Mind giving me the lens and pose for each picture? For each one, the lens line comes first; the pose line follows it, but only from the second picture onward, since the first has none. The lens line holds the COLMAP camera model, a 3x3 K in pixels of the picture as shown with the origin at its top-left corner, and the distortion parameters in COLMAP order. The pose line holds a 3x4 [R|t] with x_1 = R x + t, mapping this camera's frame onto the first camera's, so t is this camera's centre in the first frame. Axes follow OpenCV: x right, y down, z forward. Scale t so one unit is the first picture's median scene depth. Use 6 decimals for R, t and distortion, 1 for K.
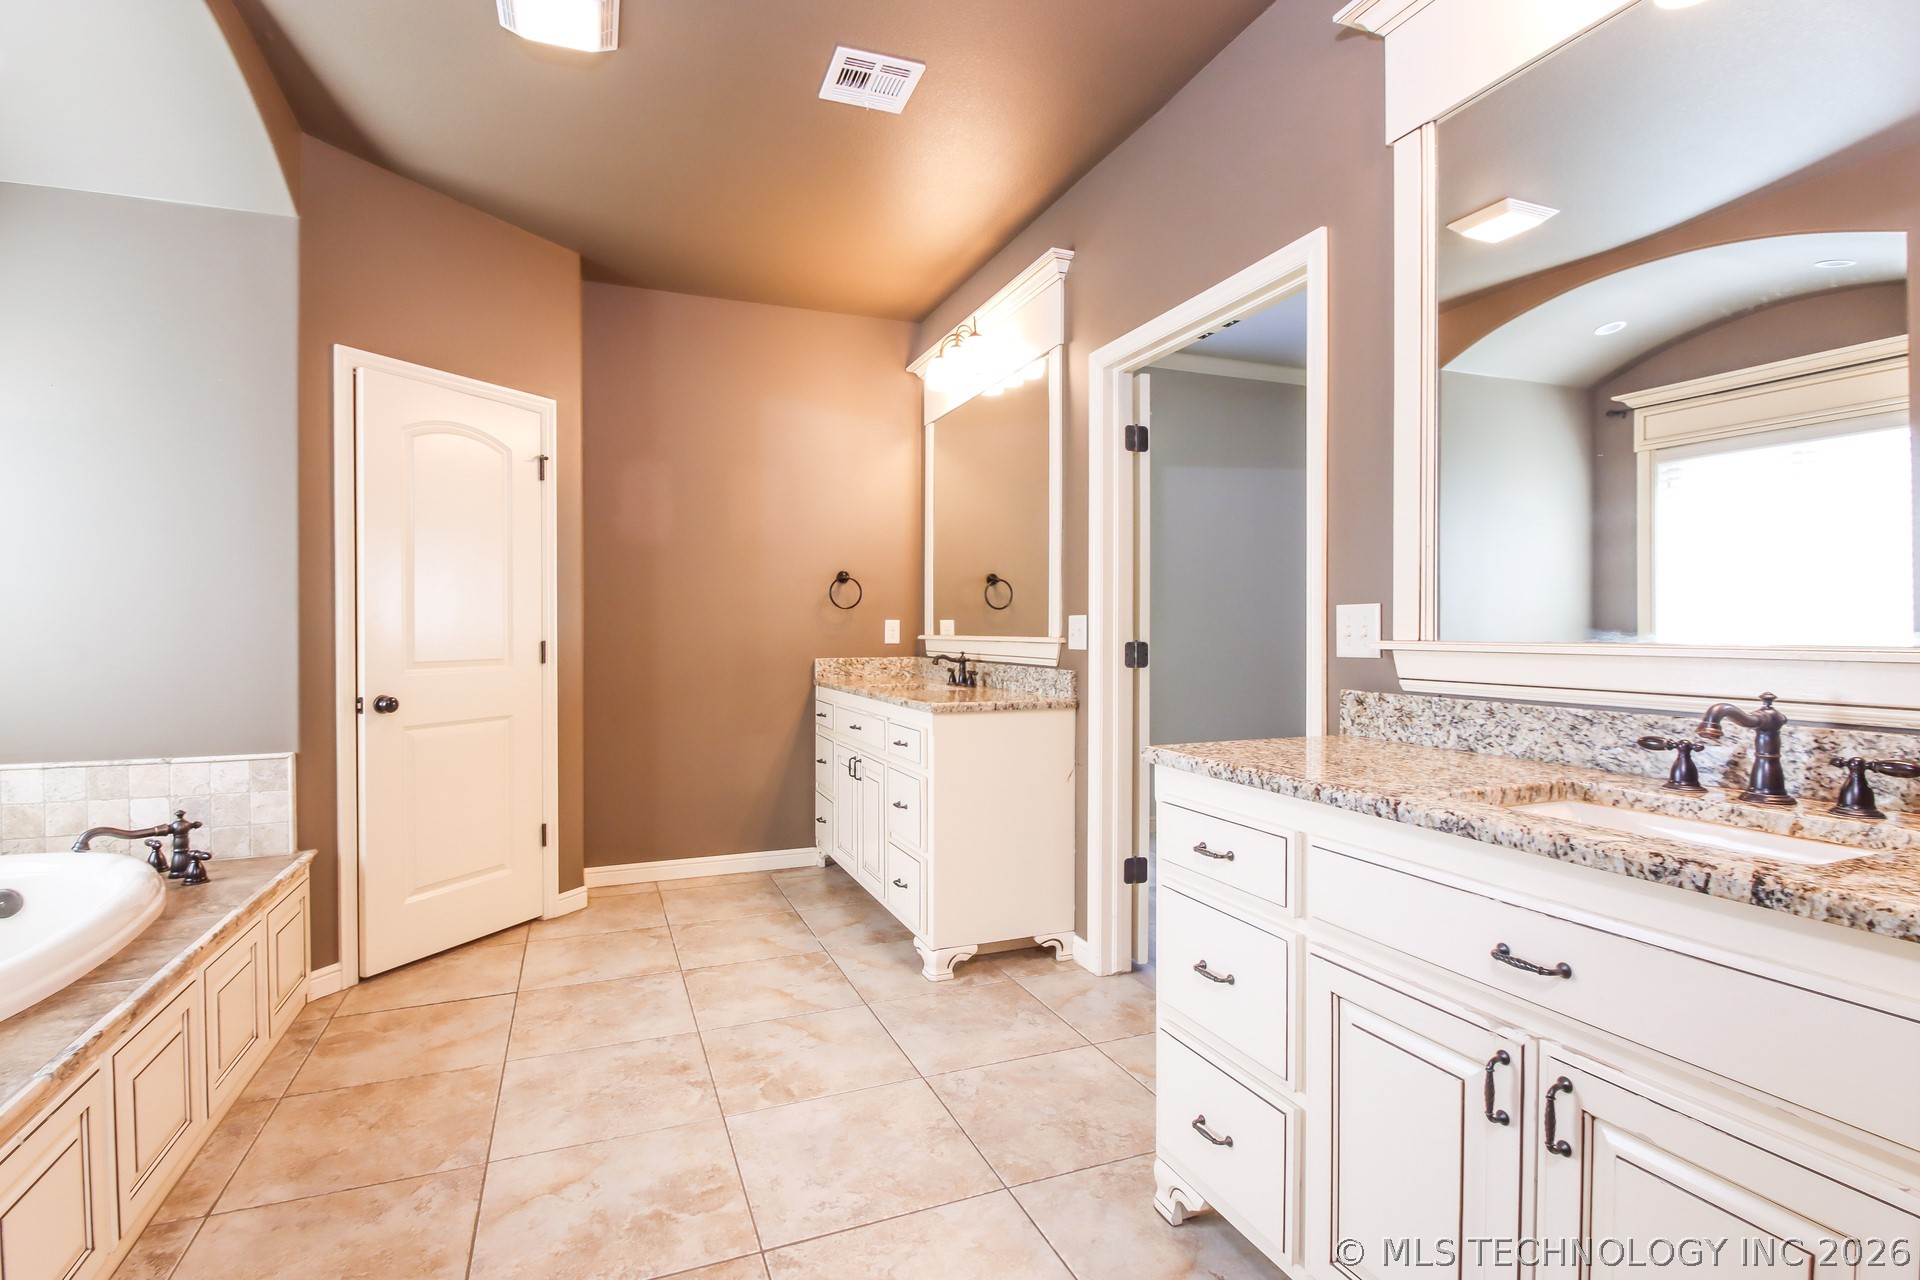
lens RADIAL K [[890.1, 0, 959.2], [0, 890.1, 644.1], [0, 0, 1]] dist [0.034507, -0.014558]
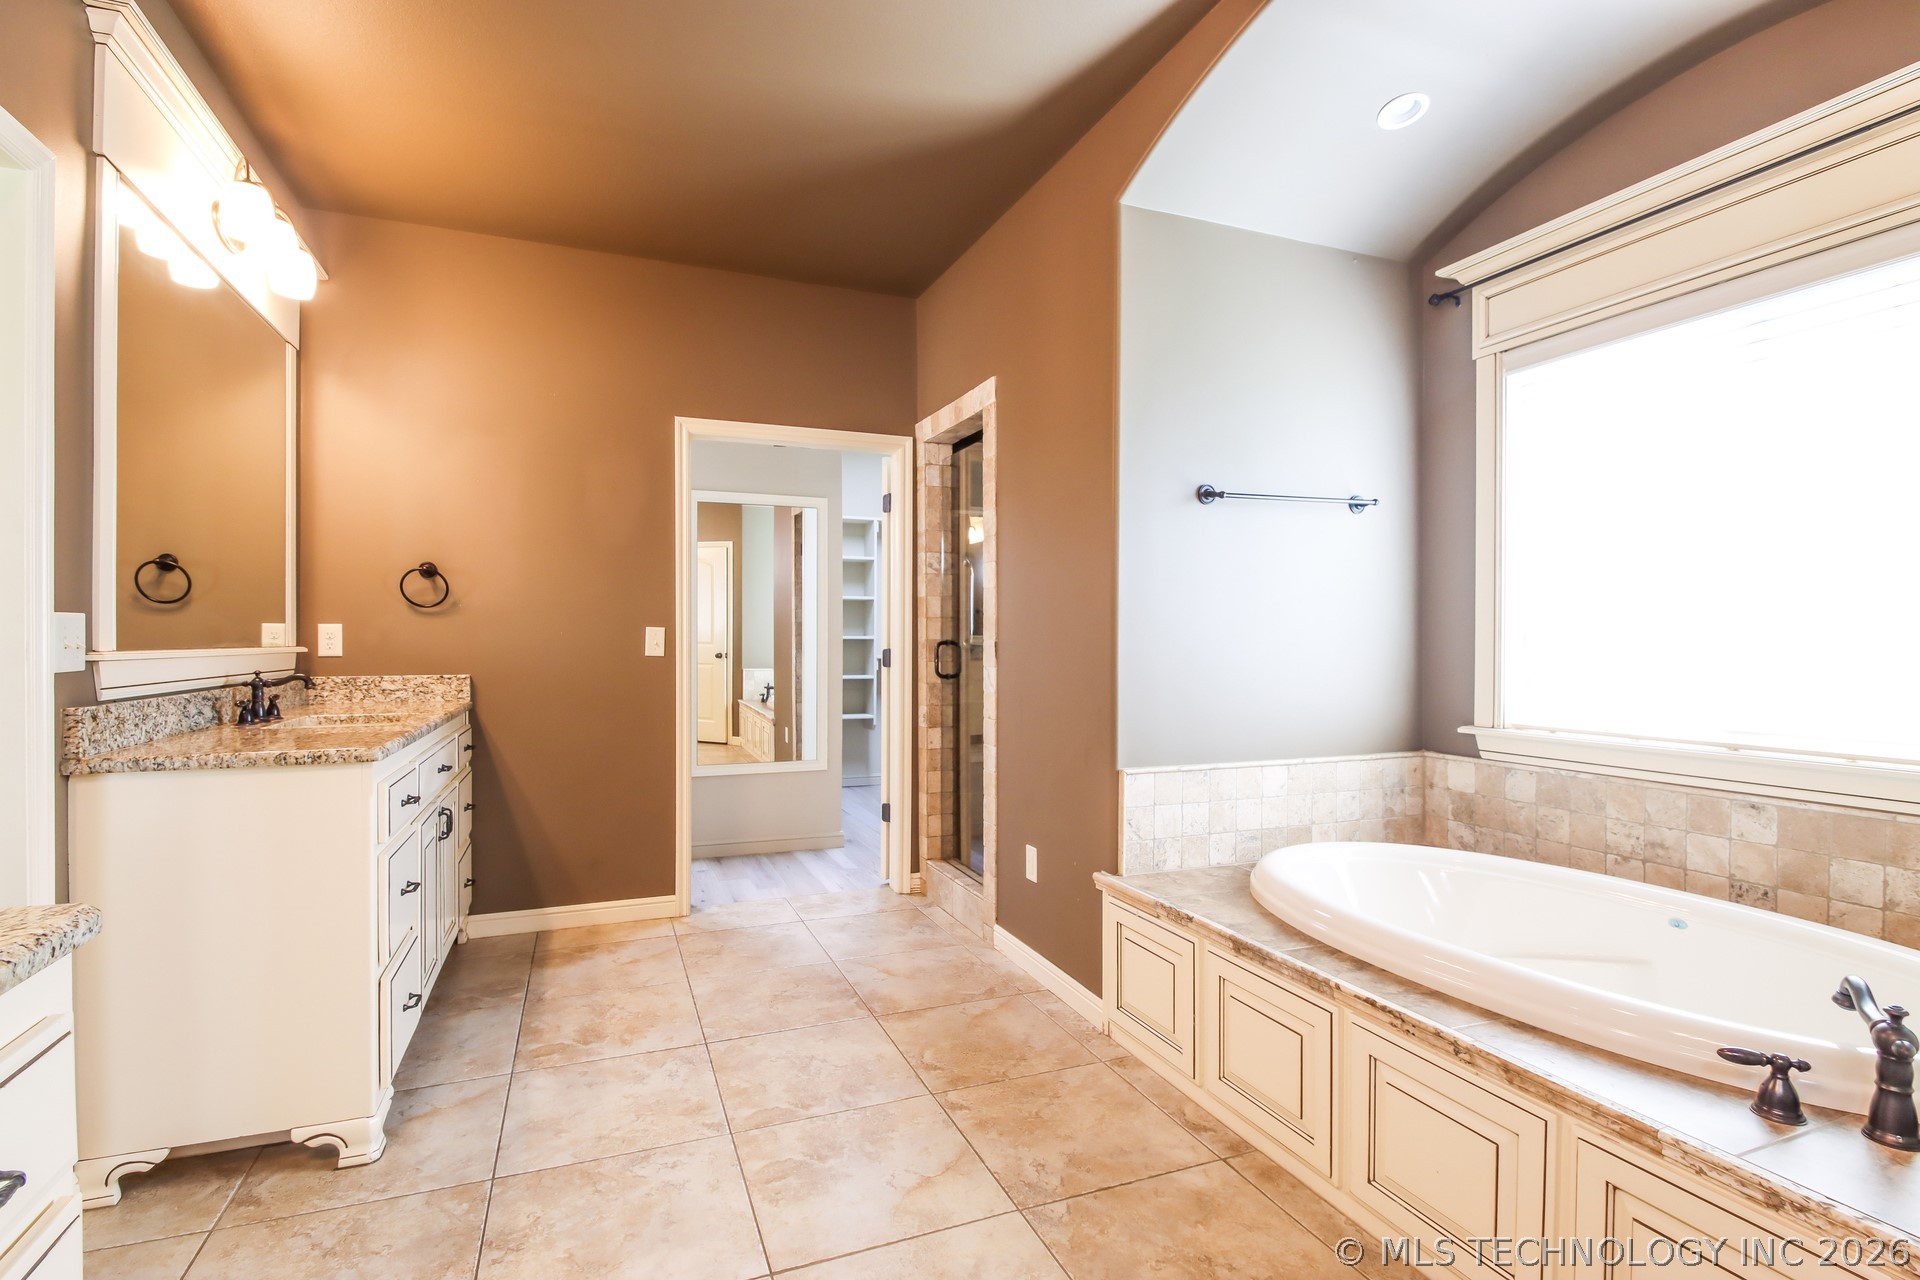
lens RADIAL K [[890.3, 0, 947.3], [0, 890.3, 641.9], [0, 0, 1]] dist [0.013827, -0.016255]
pose [[-0.999827, 0.005374, 0.017827, -0.492486], [0.005788, 0.999712, 0.023271, -0.033755], [-0.017697, 0.023370, -0.999570, 2.006924]]
